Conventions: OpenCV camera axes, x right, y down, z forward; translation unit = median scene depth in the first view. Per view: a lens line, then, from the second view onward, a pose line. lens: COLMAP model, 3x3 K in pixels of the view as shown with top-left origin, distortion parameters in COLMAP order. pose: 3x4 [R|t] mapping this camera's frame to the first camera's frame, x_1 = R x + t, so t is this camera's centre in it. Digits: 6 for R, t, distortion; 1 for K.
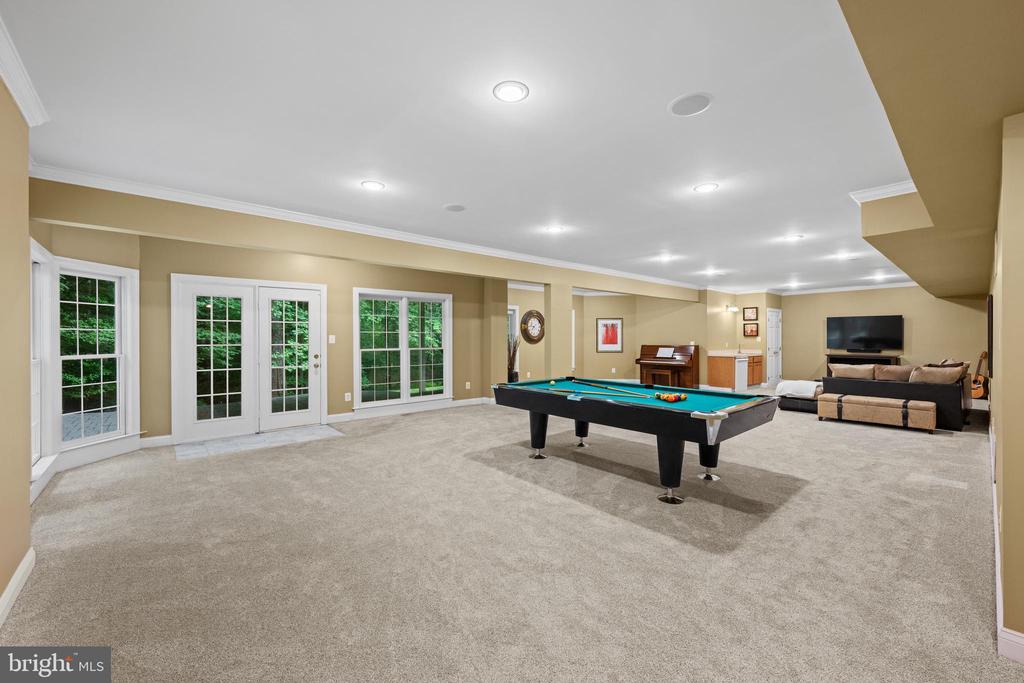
lens RADIAL K [[405.3, 0, 511.4], [0, 405.3, 338.8], [0, 0, 1]] dist [-0.001727, 0.000012]
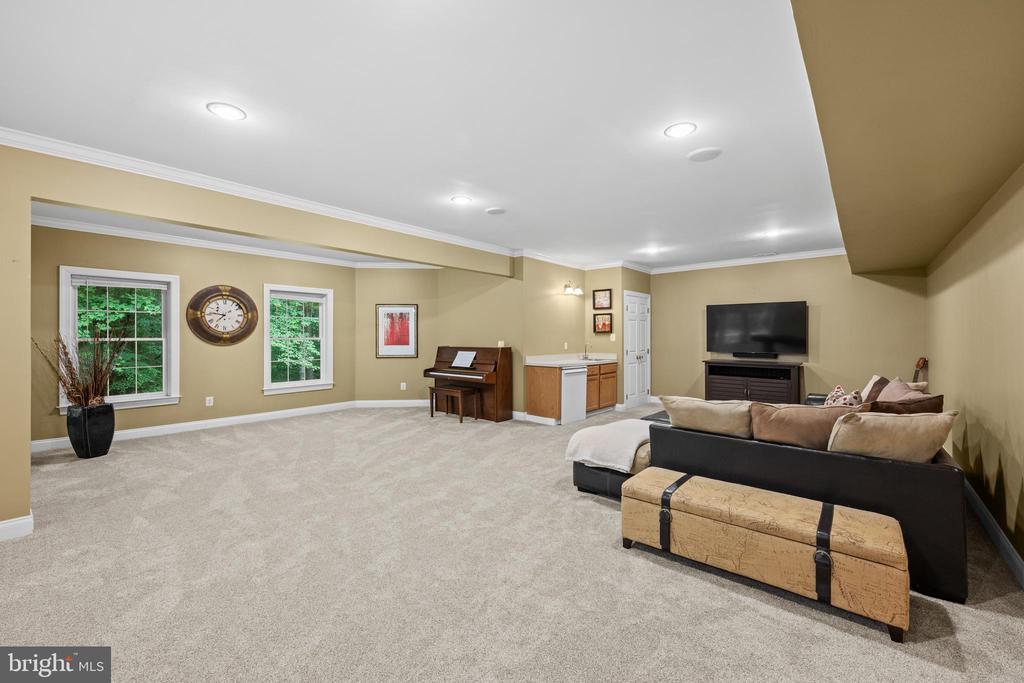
lens RADIAL K [[412.7, 0, 508.9], [0, 412.7, 335.2], [0, 0, 1]] dist [0.000734, 0.000191]
pose [[0.988859, 0.001955, 0.148839, 0.342821], [-0.001563, 0.999995, -0.002754, -0.000804], [-0.148844, 0.002490, 0.988858, 0.361188]]
